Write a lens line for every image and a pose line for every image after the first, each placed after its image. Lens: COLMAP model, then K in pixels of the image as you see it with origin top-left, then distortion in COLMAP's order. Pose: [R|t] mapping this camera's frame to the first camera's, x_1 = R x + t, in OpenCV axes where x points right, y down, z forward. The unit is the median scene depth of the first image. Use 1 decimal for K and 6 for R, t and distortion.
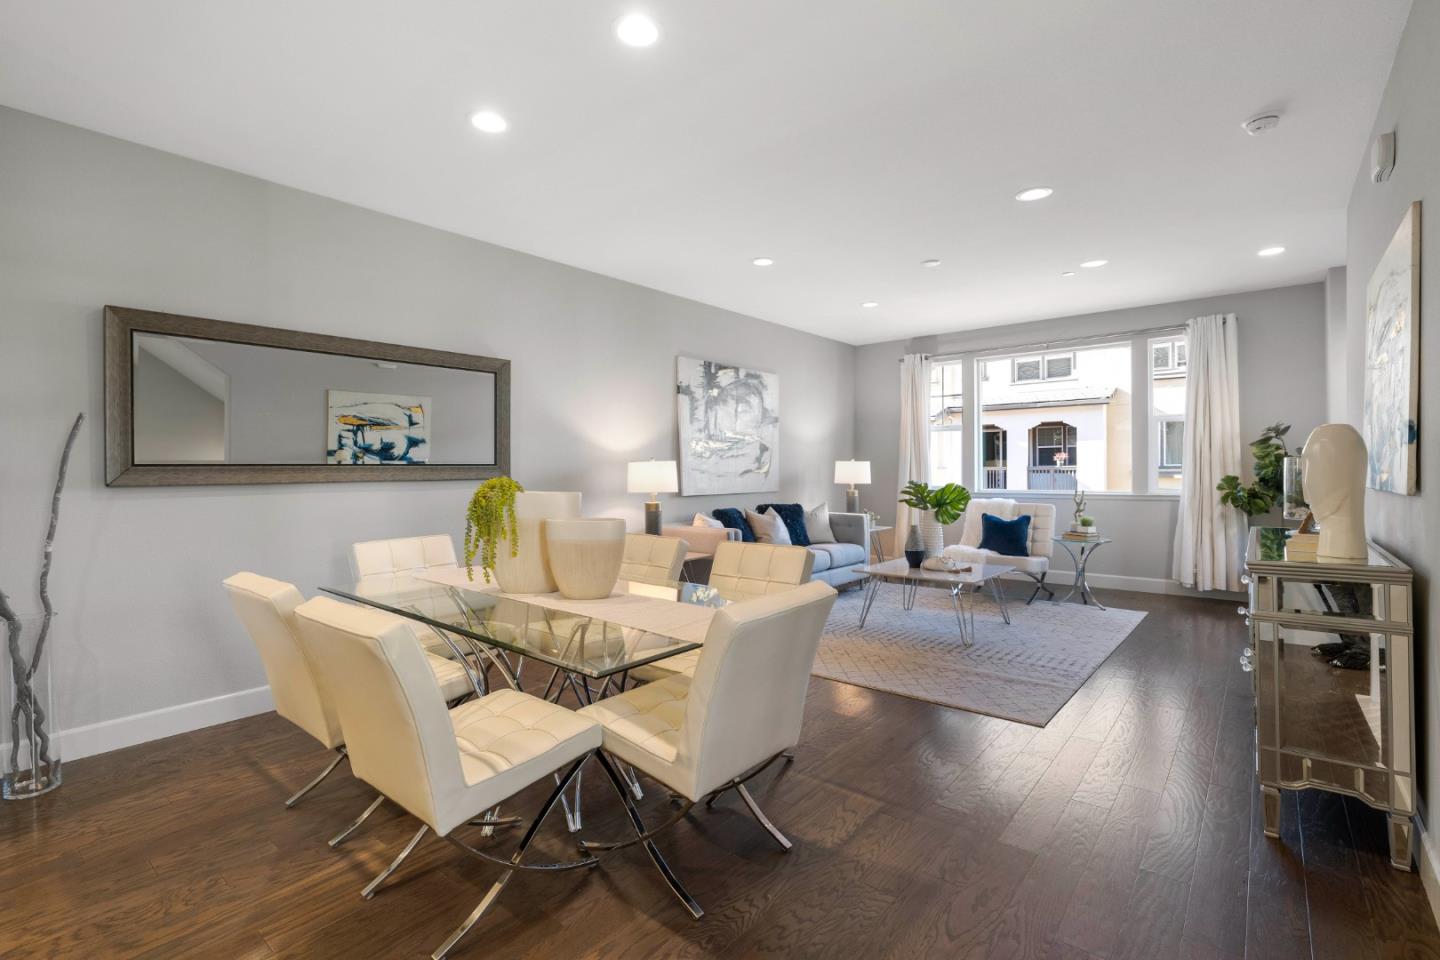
lens RADIAL K [[641.3, 0, 716.0], [0, 641.3, 474.0], [0, 0, 1]] dist [-0.003175, -0.000349]
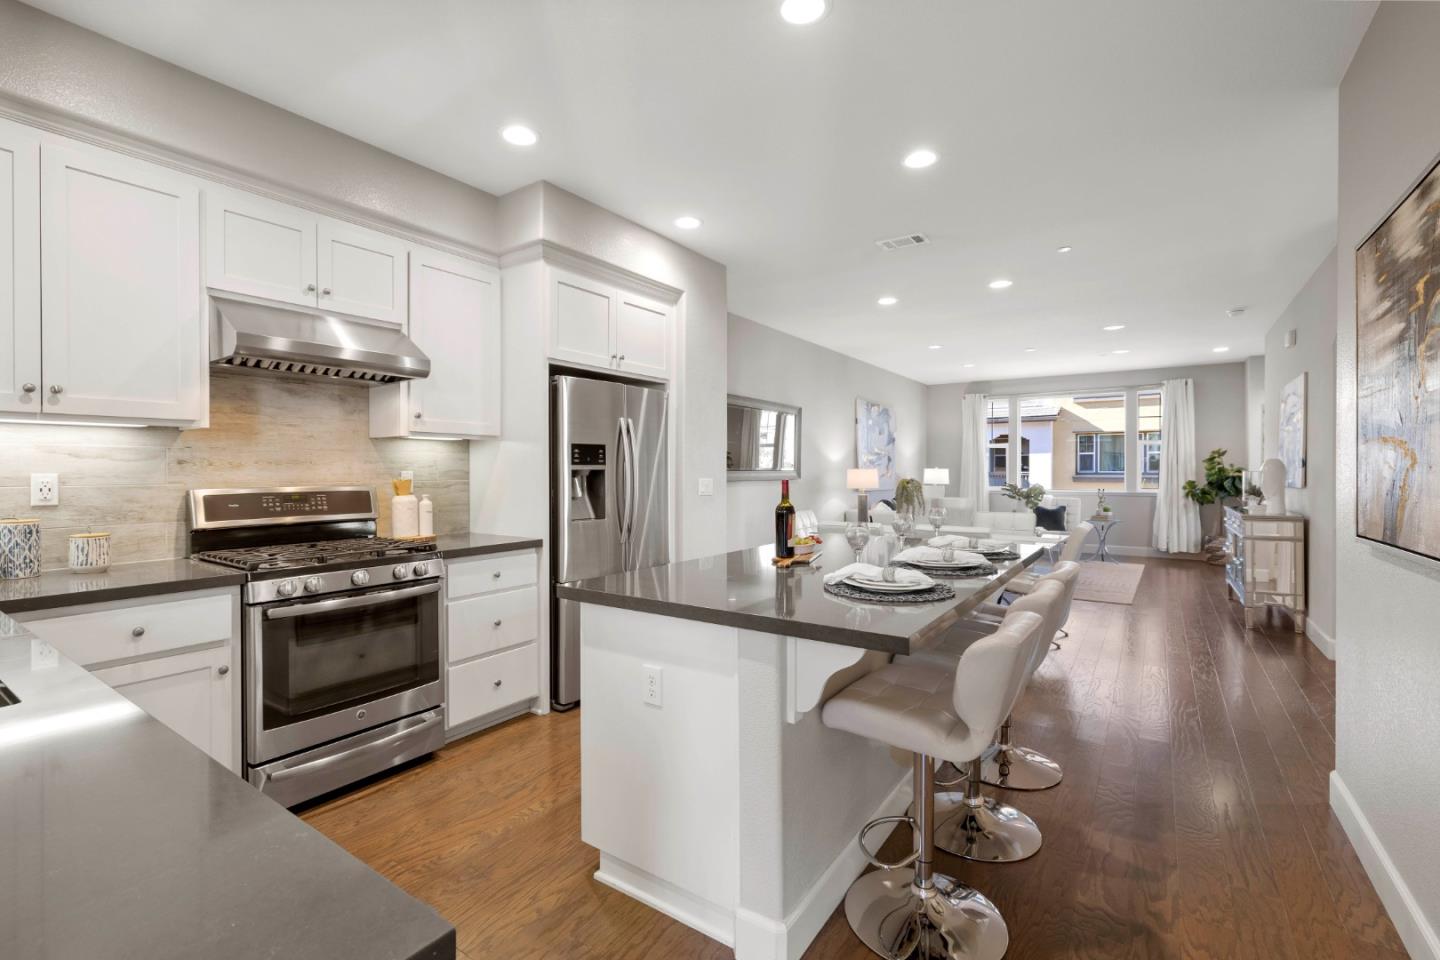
lens RADIAL K [[641.3, 0, 716.0], [0, 641.3, 474.0], [0, 0, 1]] dist [-0.003175, -0.000349]
pose [[0.994201, 0.007816, 0.107253, -0.552217], [-0.007433, 0.999964, -0.003969, 0.001821], [-0.107280, 0.003149, 0.994224, -0.469168]]
